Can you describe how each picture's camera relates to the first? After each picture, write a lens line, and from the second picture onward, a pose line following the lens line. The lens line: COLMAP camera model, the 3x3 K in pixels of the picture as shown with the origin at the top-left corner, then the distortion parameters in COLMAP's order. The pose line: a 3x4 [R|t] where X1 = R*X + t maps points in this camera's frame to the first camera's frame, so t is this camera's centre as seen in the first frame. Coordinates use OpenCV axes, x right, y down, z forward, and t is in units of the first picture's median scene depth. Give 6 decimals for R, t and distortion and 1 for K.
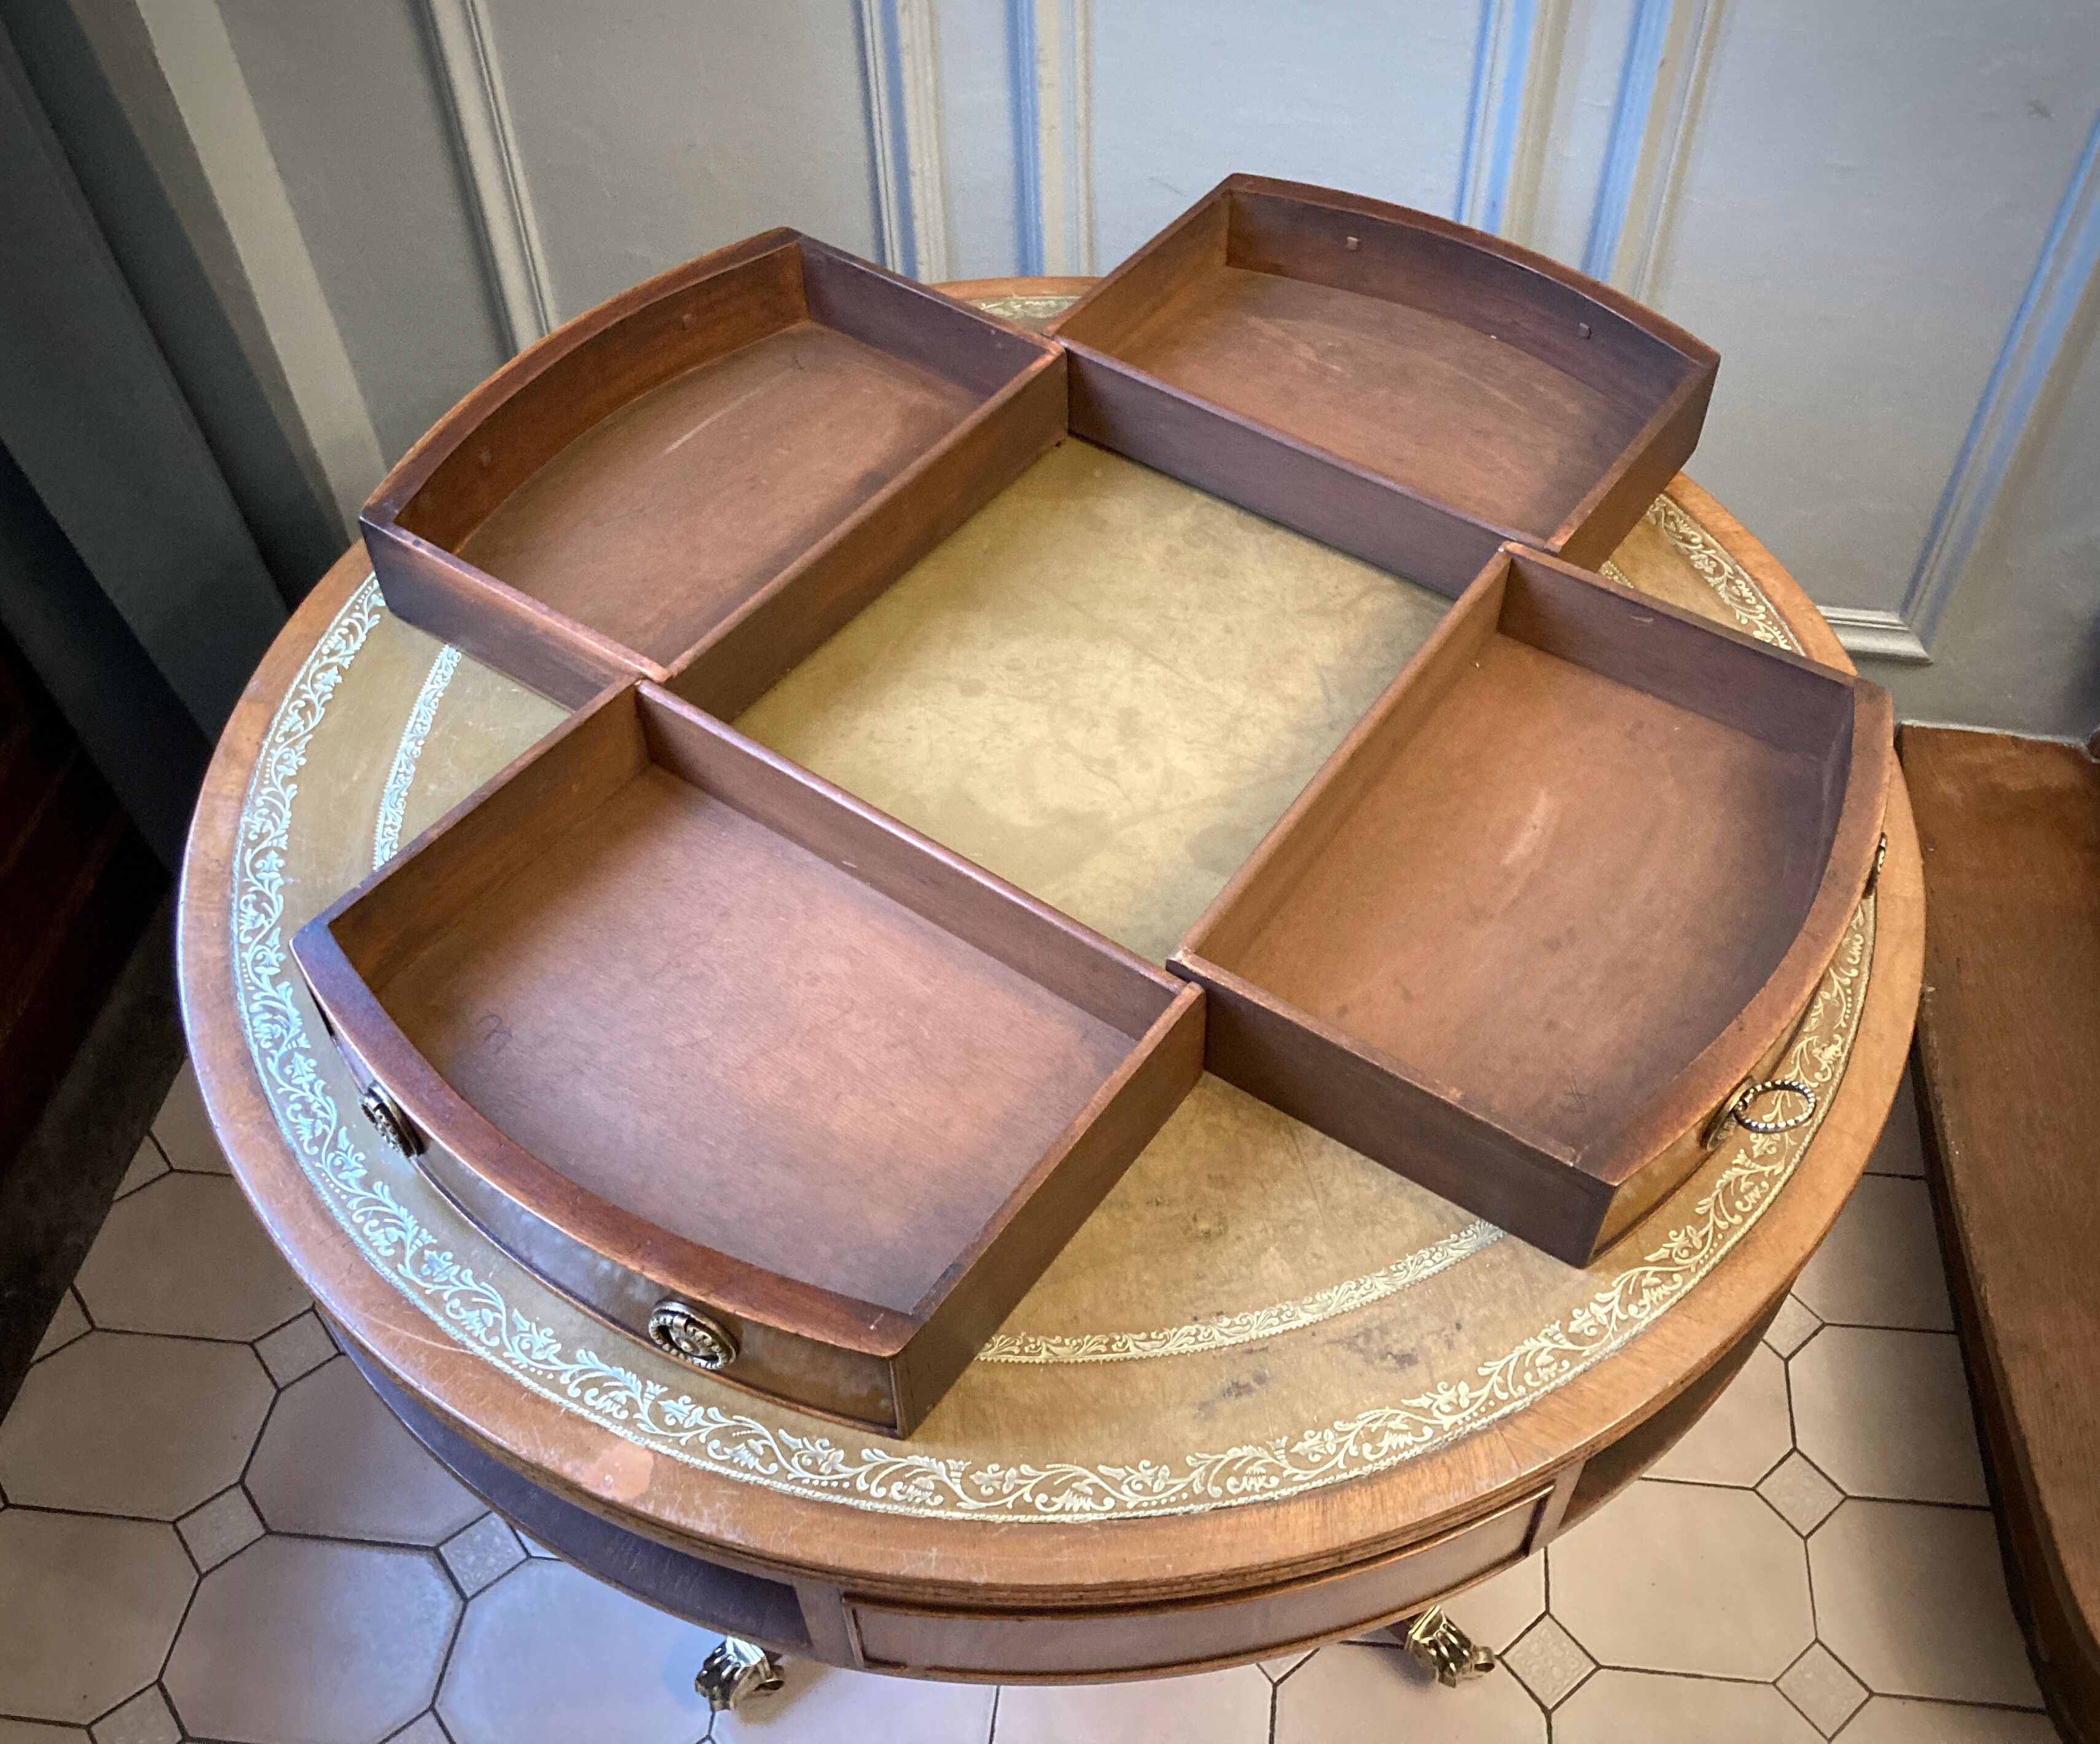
lens RADIAL K [[2038.4, 0, 1159.8], [0, 2038.4, 820.3], [0, 0, 1]] dist [0.017415, 0.000000]
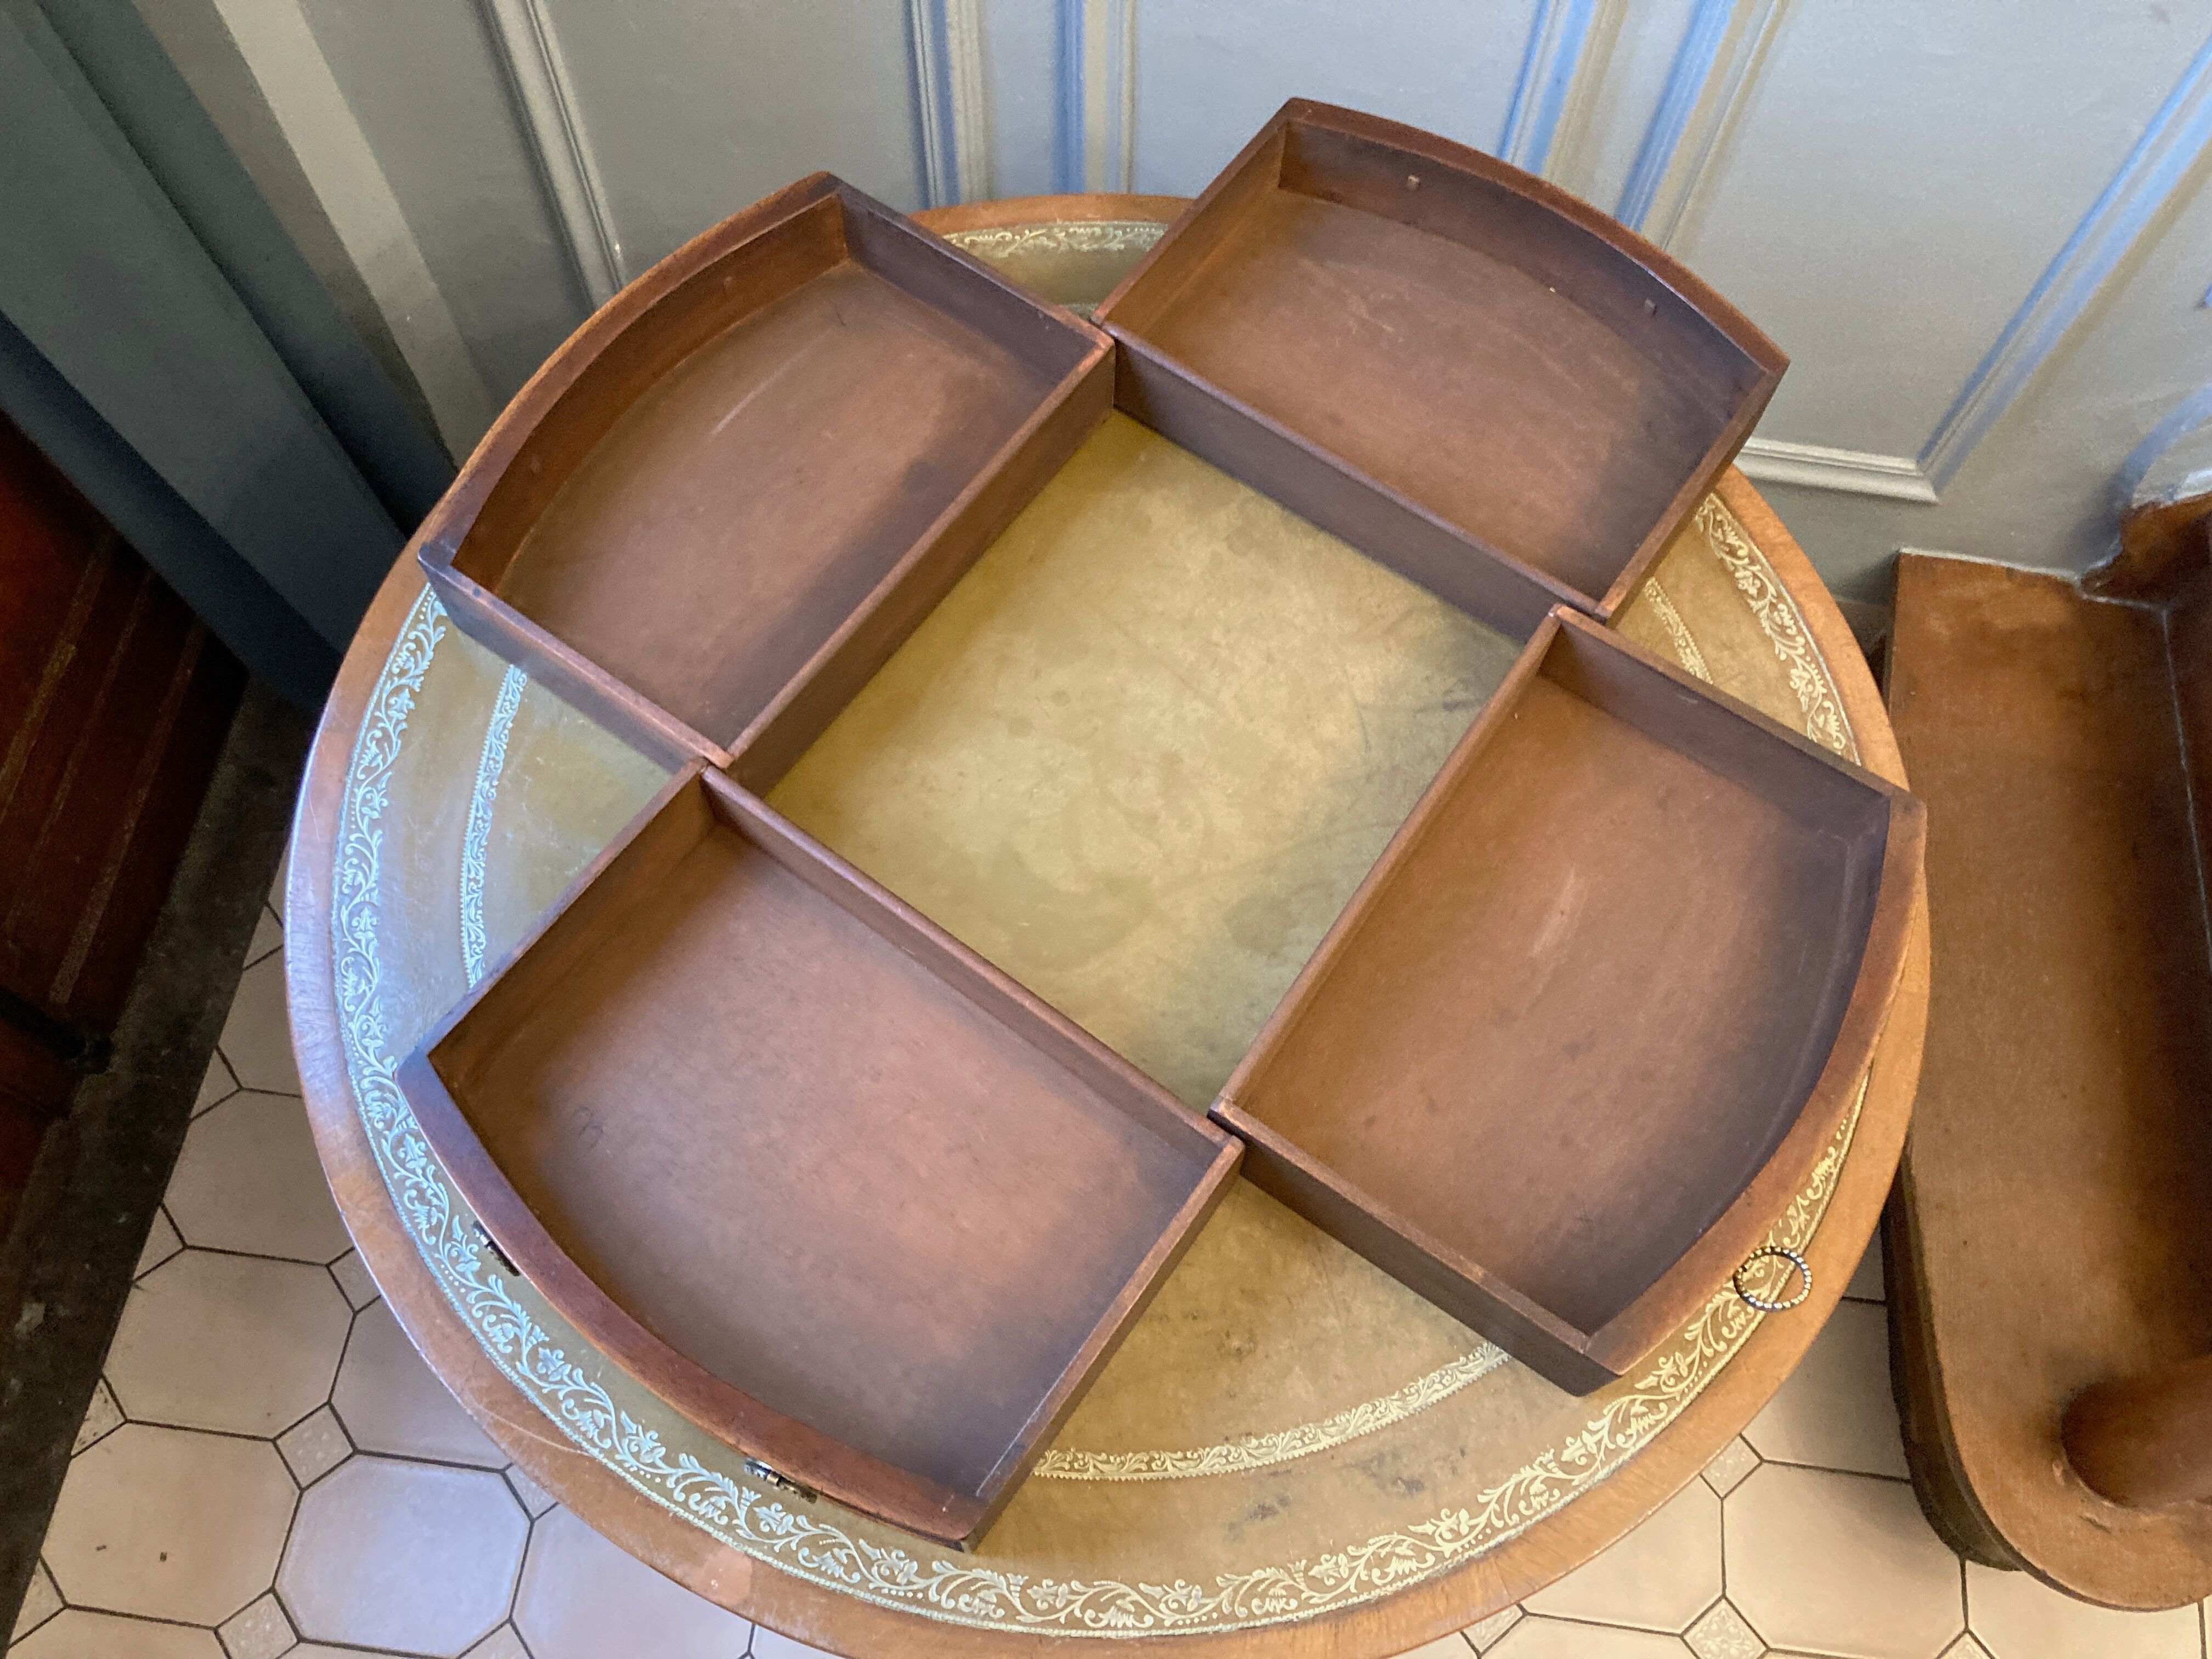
lens RADIAL K [[1828.7, 0, 1089.5], [0, 1828.7, 829.8], [0, 0, 1]] dist [0.009777, -0.006582]
pose [[0.999308, 0.028661, -0.023726, -0.039682], [-0.020675, 0.957906, 0.286336, -0.329187], [0.030934, -0.285647, 0.957835, 0.120962]]
